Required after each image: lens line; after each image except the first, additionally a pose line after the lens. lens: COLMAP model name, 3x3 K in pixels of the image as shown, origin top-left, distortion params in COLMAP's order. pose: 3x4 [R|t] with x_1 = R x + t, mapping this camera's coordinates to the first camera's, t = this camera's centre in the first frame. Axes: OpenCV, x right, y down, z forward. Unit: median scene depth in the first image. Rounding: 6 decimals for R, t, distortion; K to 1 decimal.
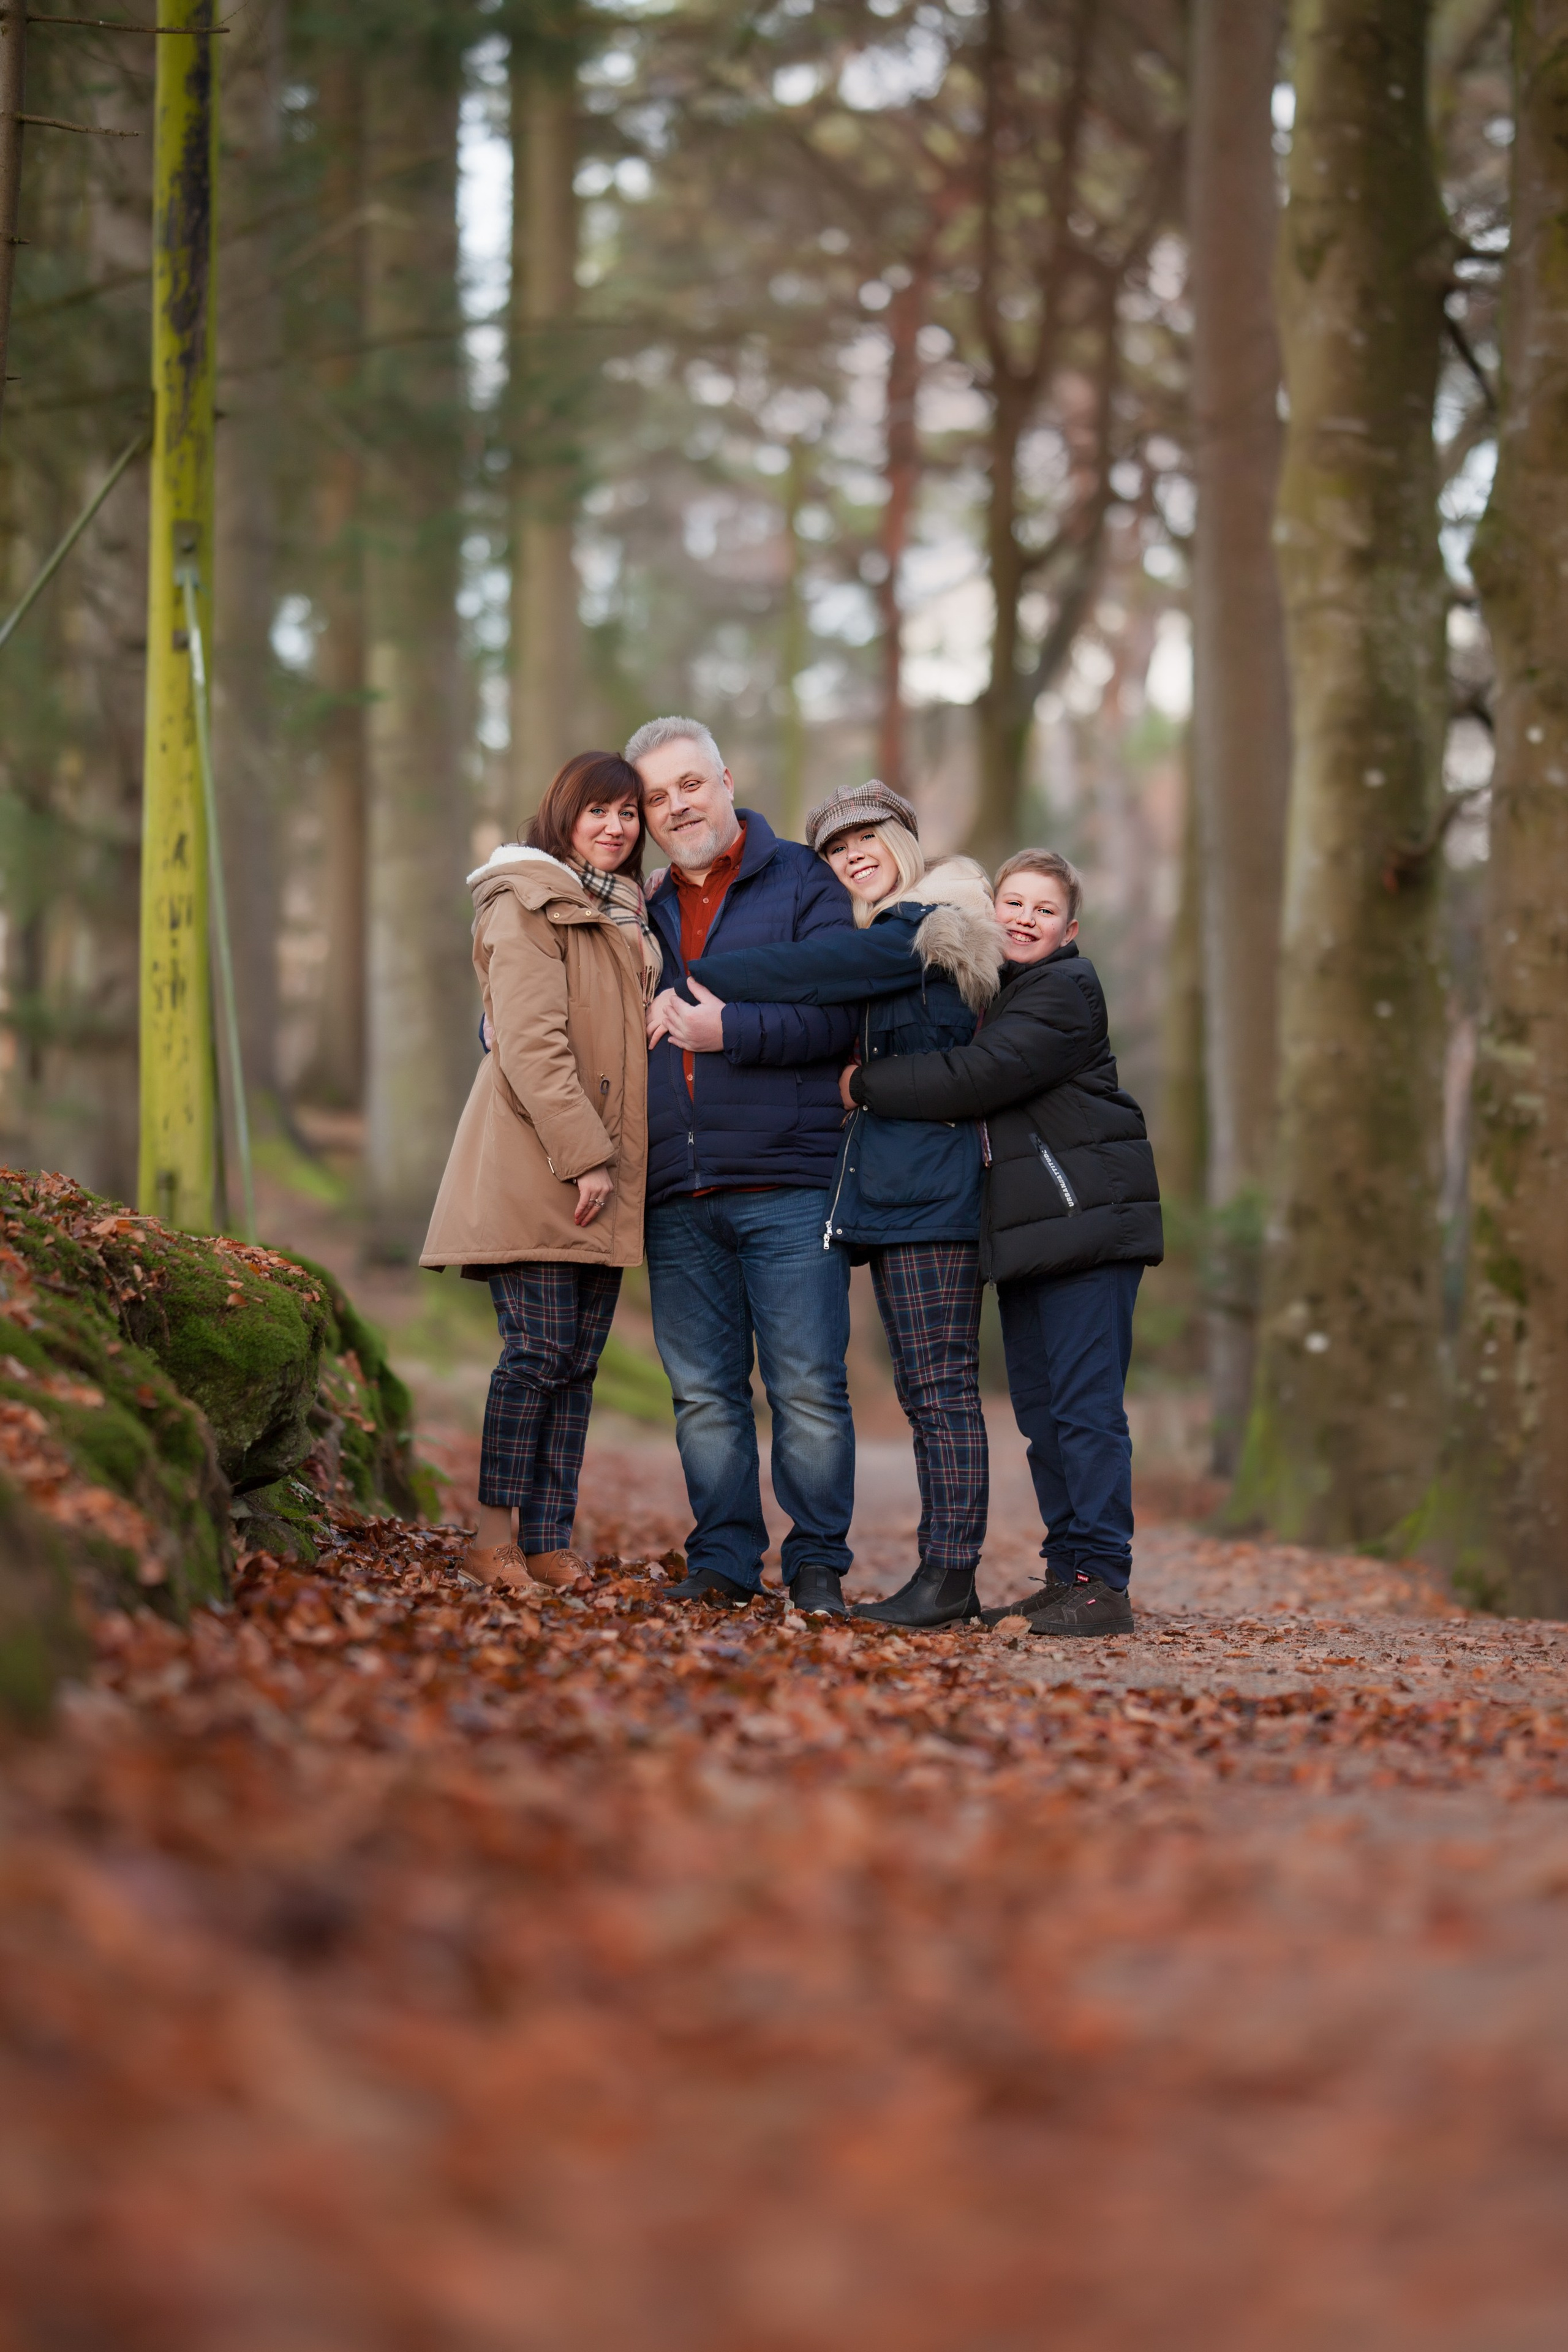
lens RADIAL K [[8714.8, 0, 784.0], [0, 8714.8, 1176.0], [0, 0, 1]] dist [0.253314, -2.056177]
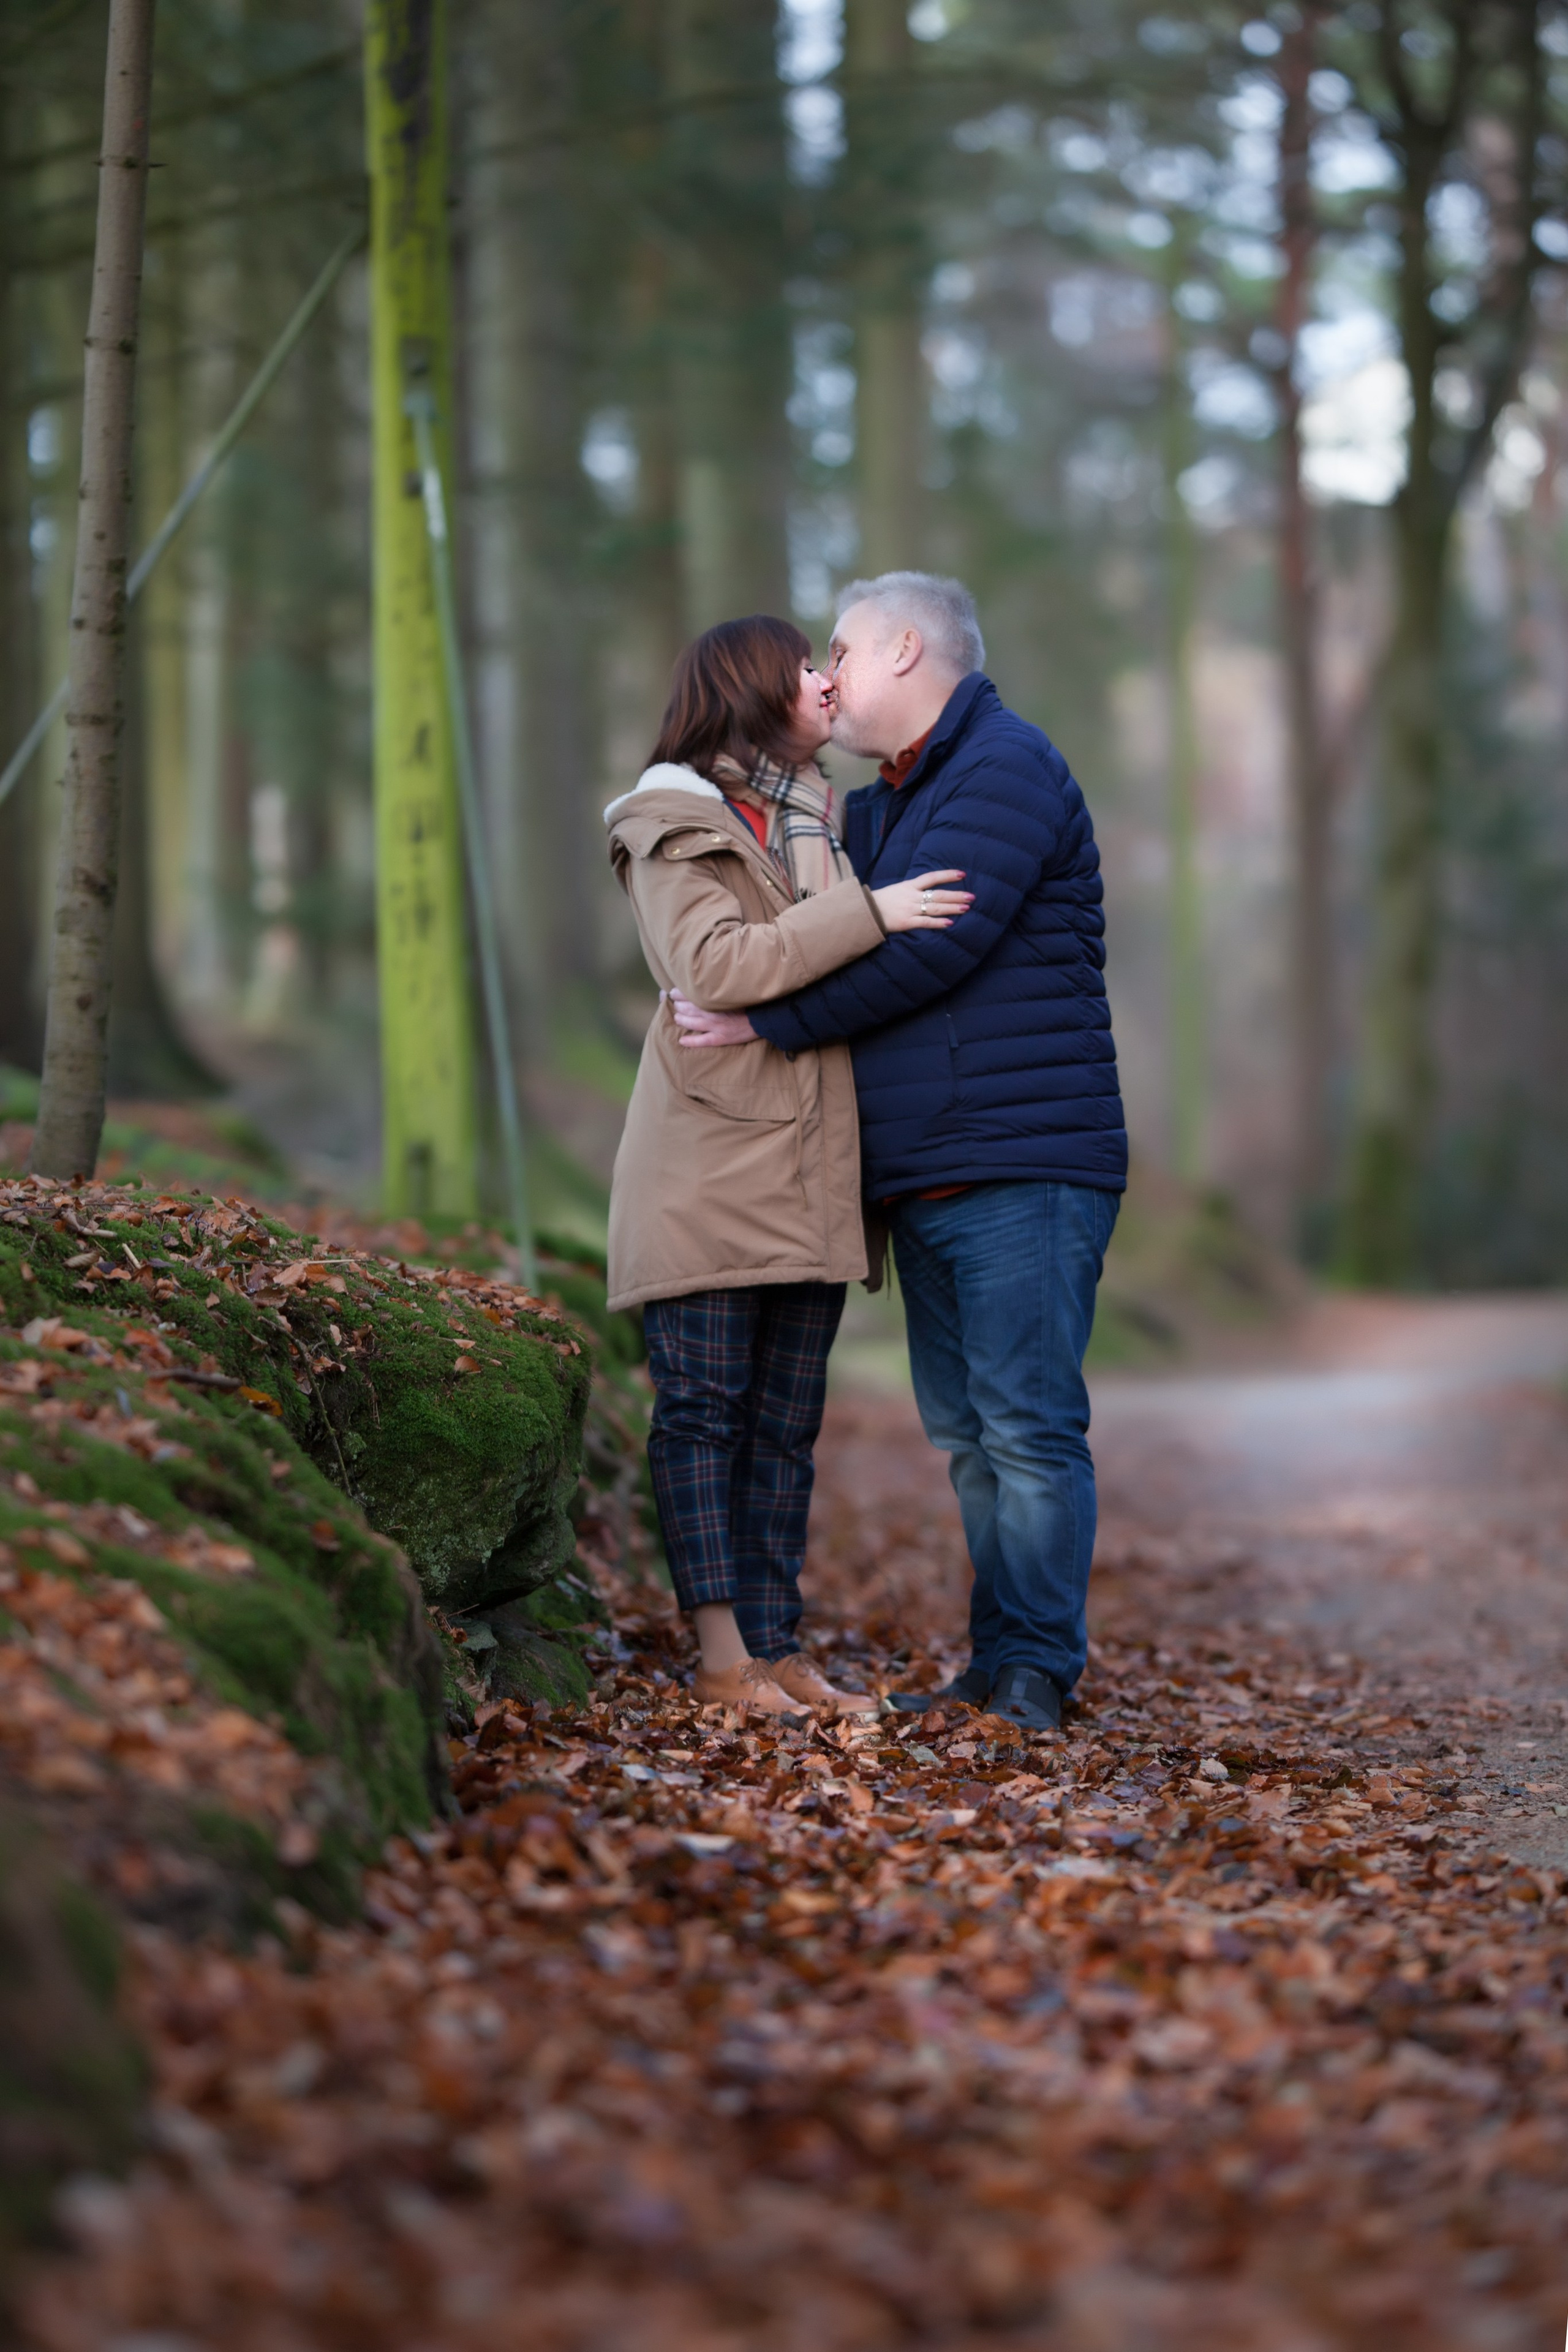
lens RADIAL K [[8714.8, 0, 784.0], [0, 8714.8, 1176.0], [0, 0, 1]] dist [0.253314, -2.056177]
pose [[0.998368, -0.031622, -0.047563, 0.001412], [0.032823, 0.999156, 0.024691, -0.016312], [0.046742, -0.026212, 0.998563, 0.194284]]
